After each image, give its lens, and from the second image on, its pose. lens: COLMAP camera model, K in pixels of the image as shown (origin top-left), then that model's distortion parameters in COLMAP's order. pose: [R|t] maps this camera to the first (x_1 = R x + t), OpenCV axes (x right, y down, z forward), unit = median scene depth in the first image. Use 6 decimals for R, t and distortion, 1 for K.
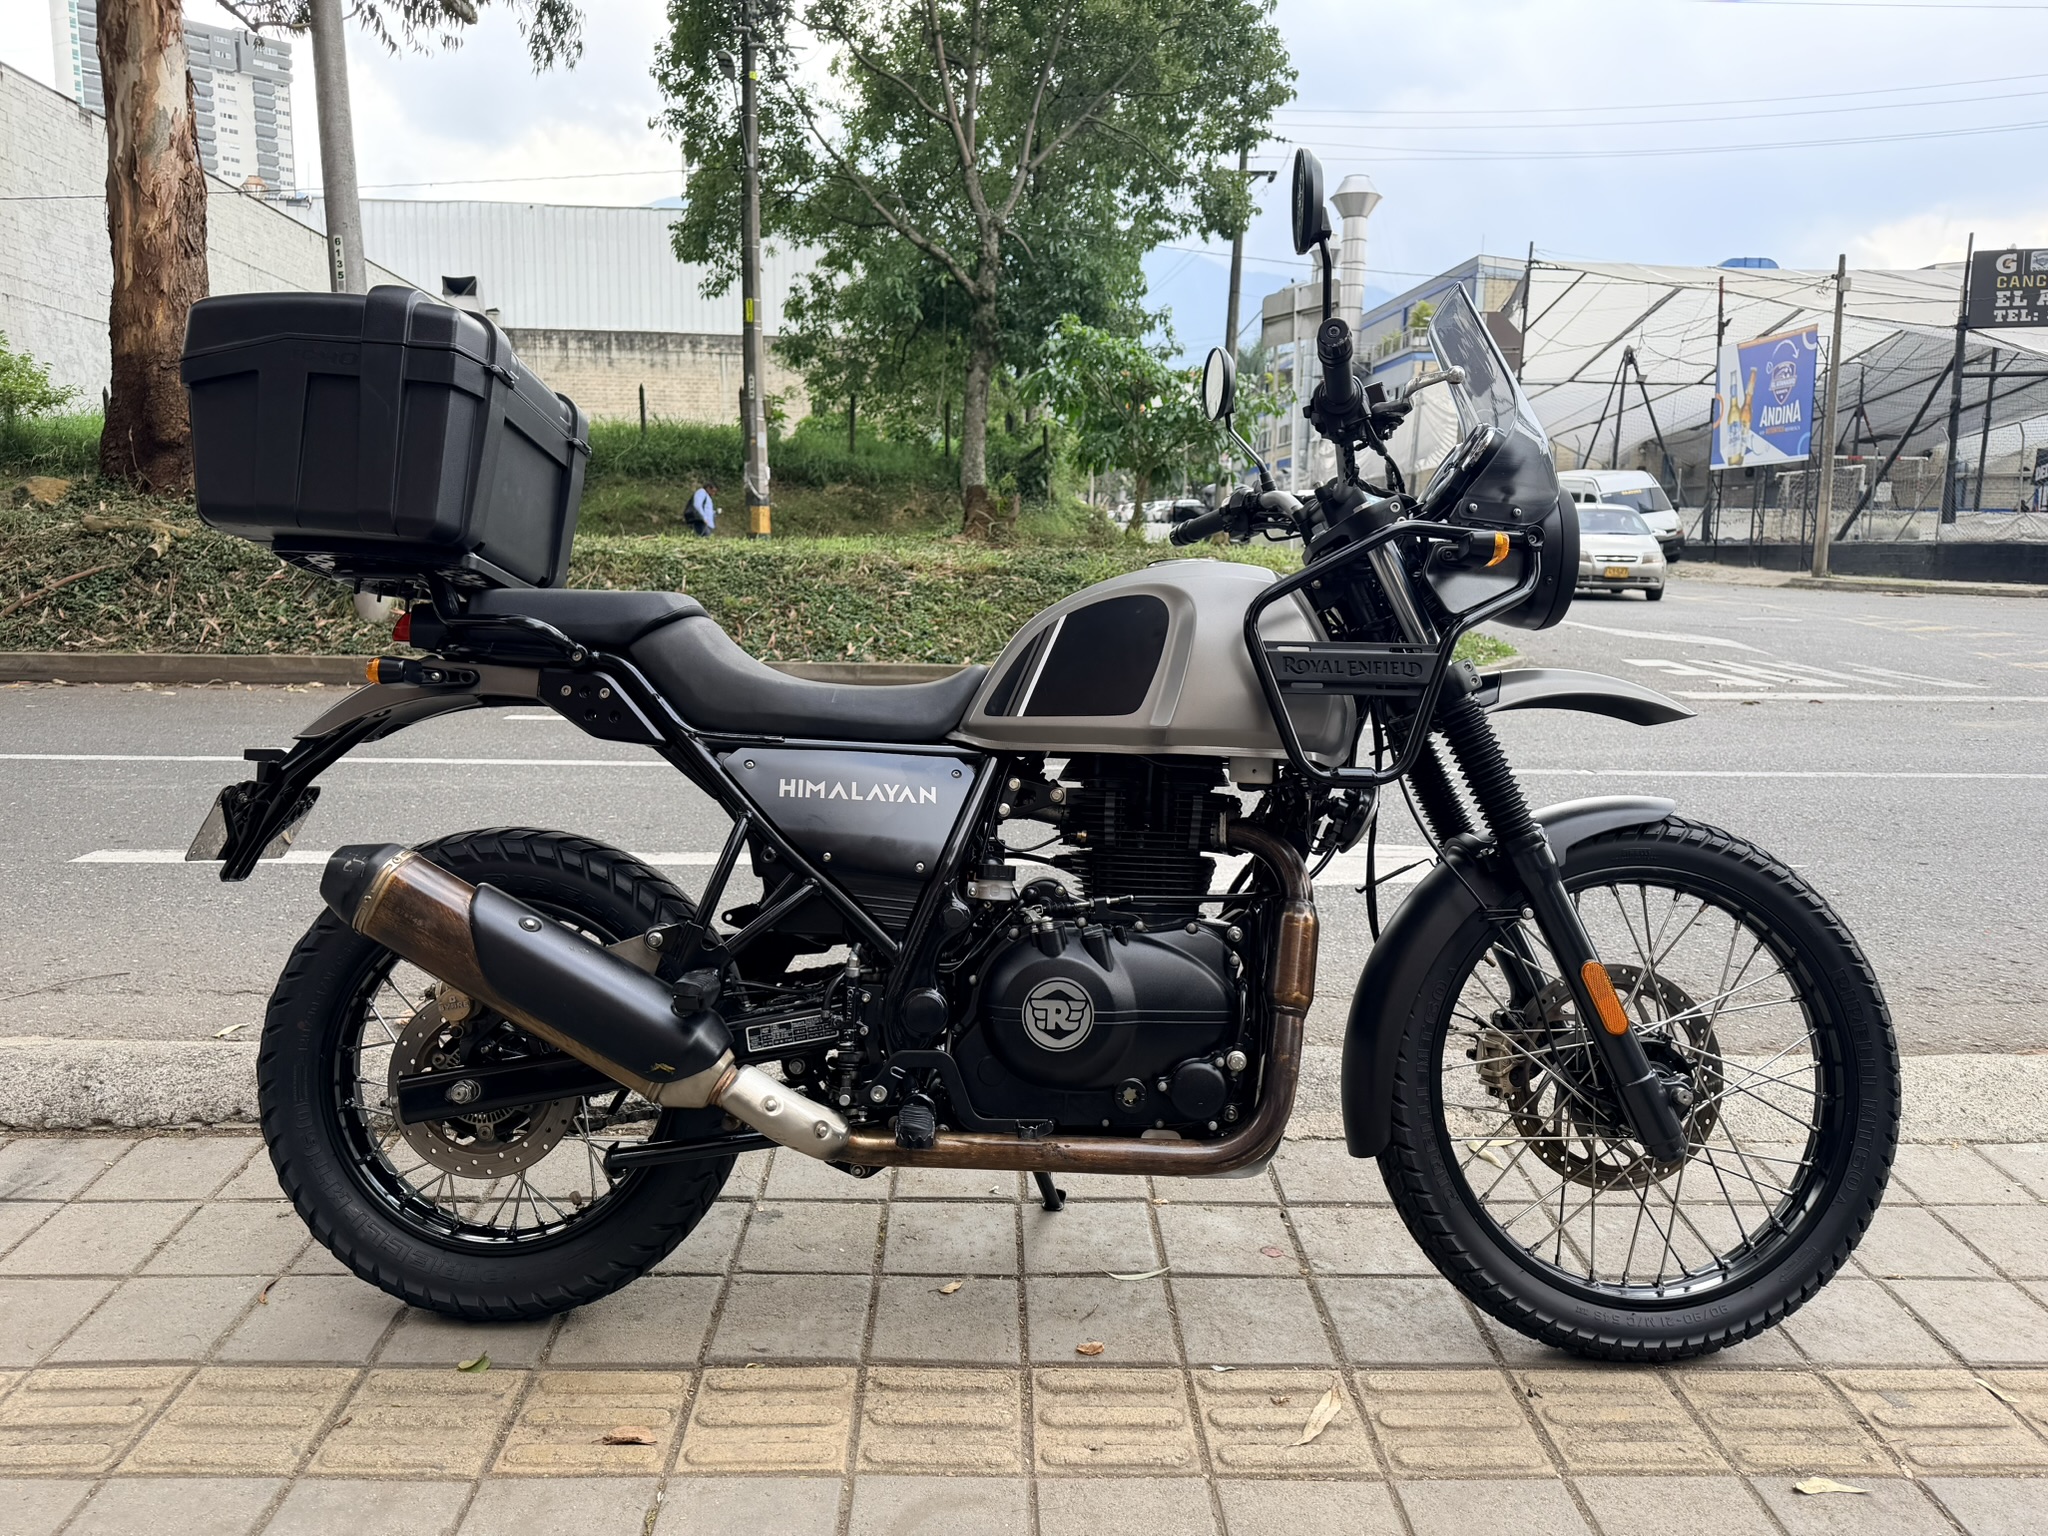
lens RADIAL K [[1432.9, 0, 1024.0], [0, 1432.9, 768.0], [0, 0, 1]] dist [0.063842, -0.107075]
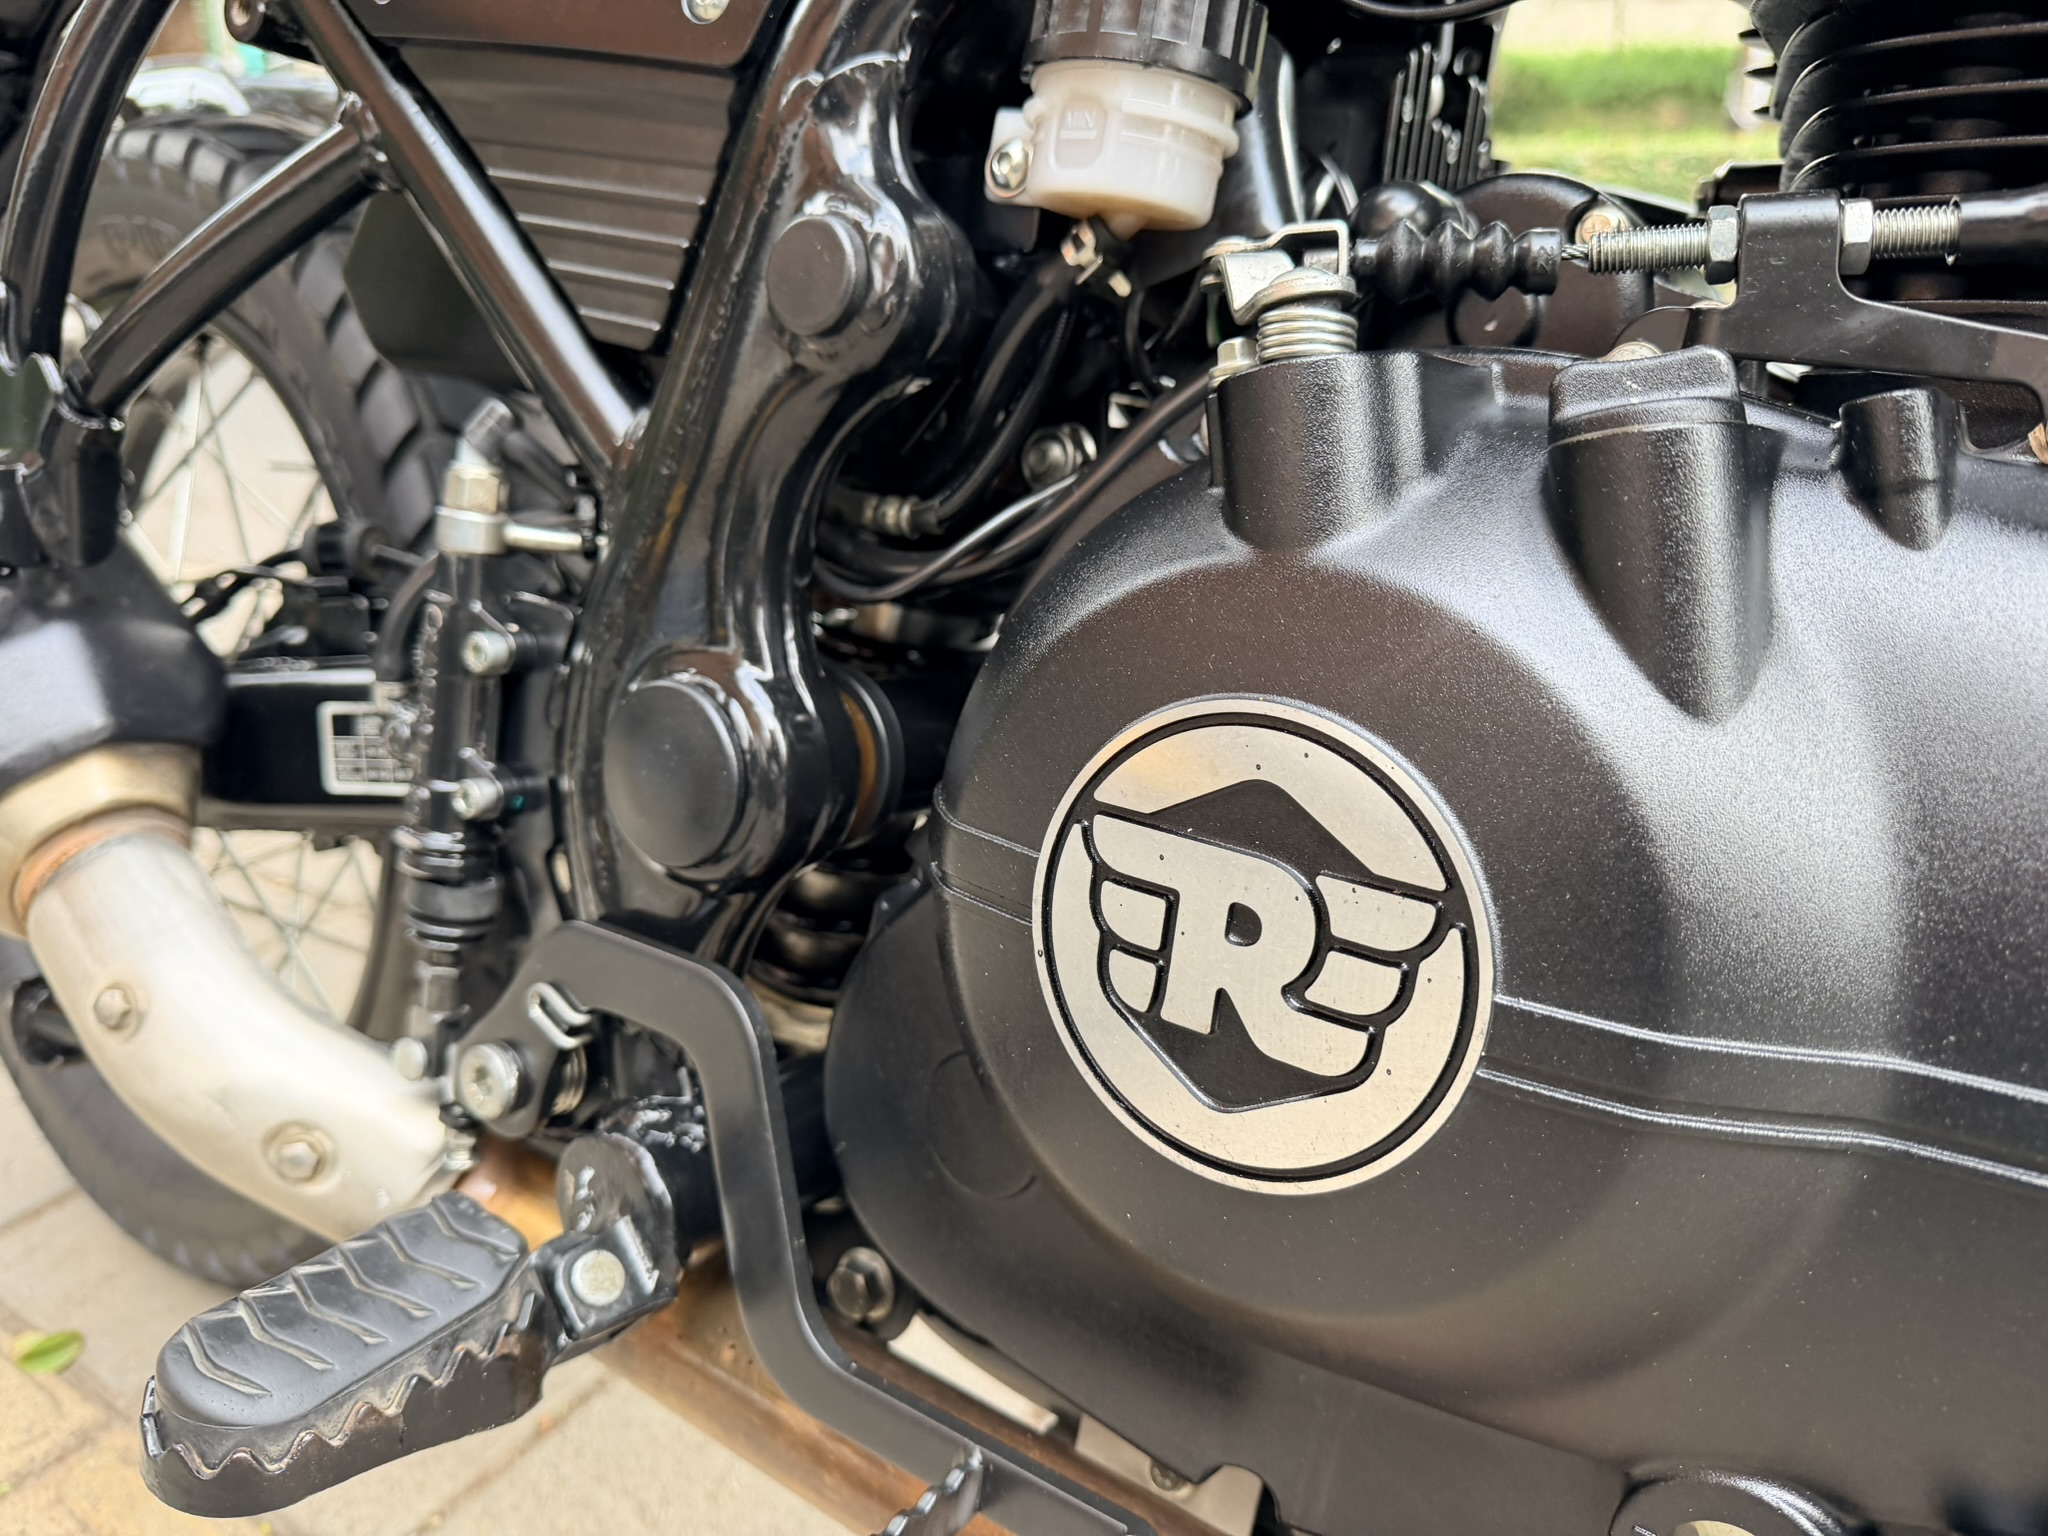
lens RADIAL K [[1475.1, 0, 1024.0], [0, 1475.1, 768.0], [0, 0, 1]] dist [-0.000367, -0.017226]
pose [[0.812561, 0.176276, -0.555583, 0.014470], [-0.064197, 0.974440, 0.215281, 0.020900], [0.579331, -0.139262, 0.803108, 0.147180]]
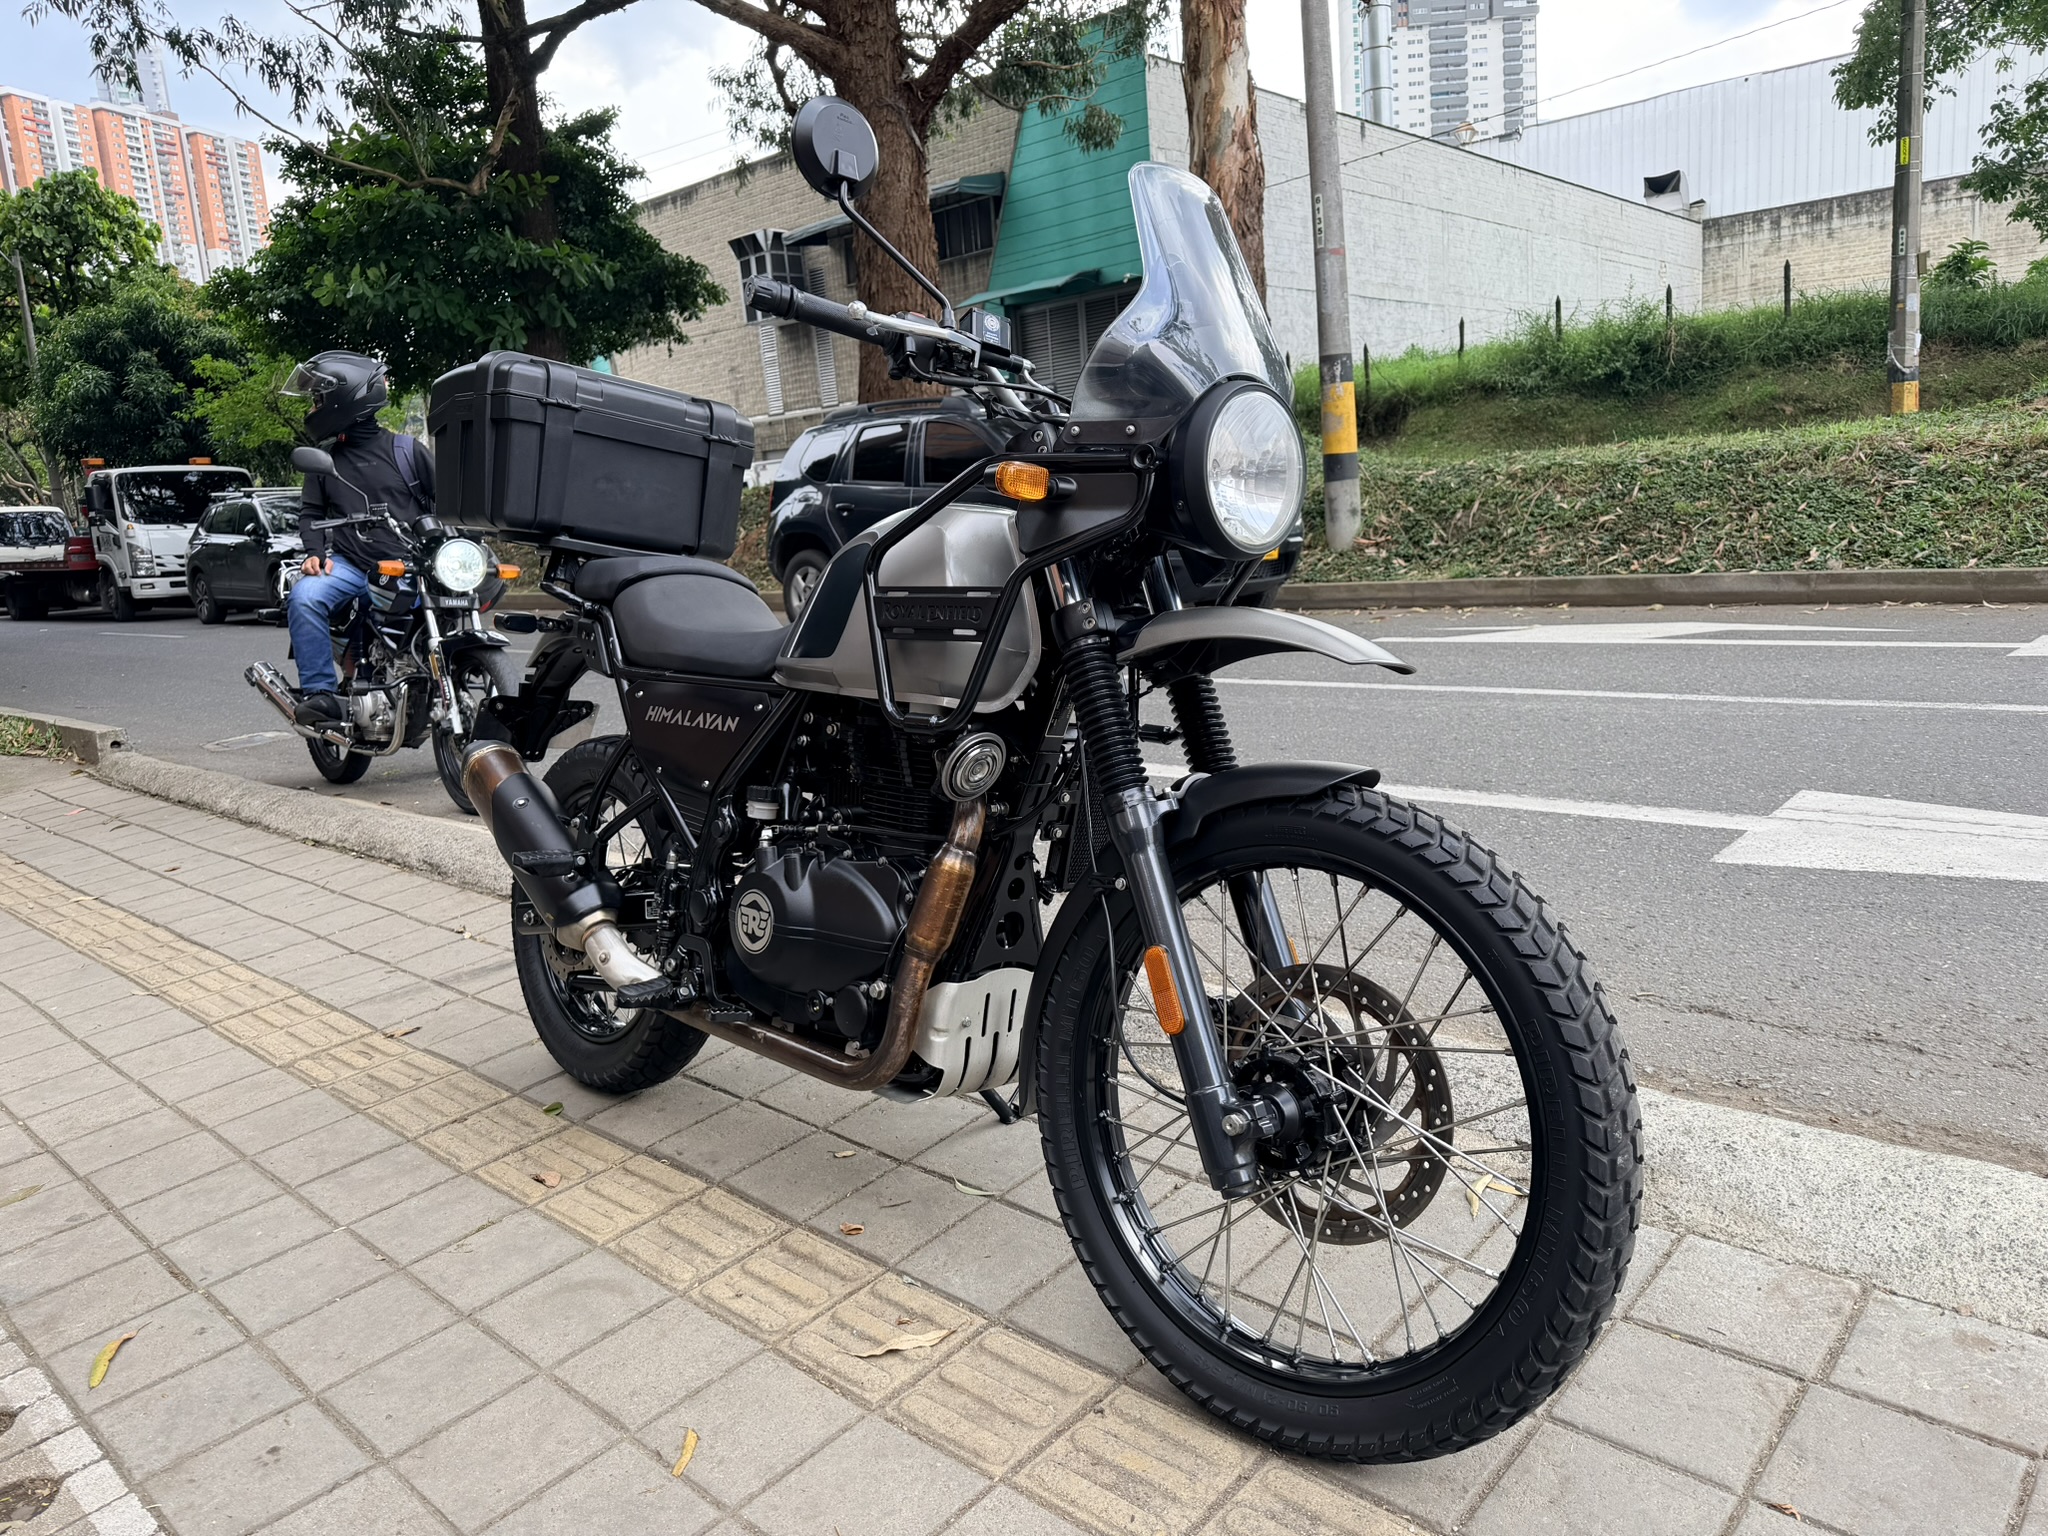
lens RADIAL K [[1443.0, 0, 1018.5], [0, 1443.0, 772.1], [0, 0, 1]] dist [-0.006508, -0.007391]
pose [[0.695018, 0.062510, -0.716270, 0.164370], [-0.018139, 0.997421, 0.069446, -0.004783], [0.718763, -0.035274, 0.694359, 0.061889]]
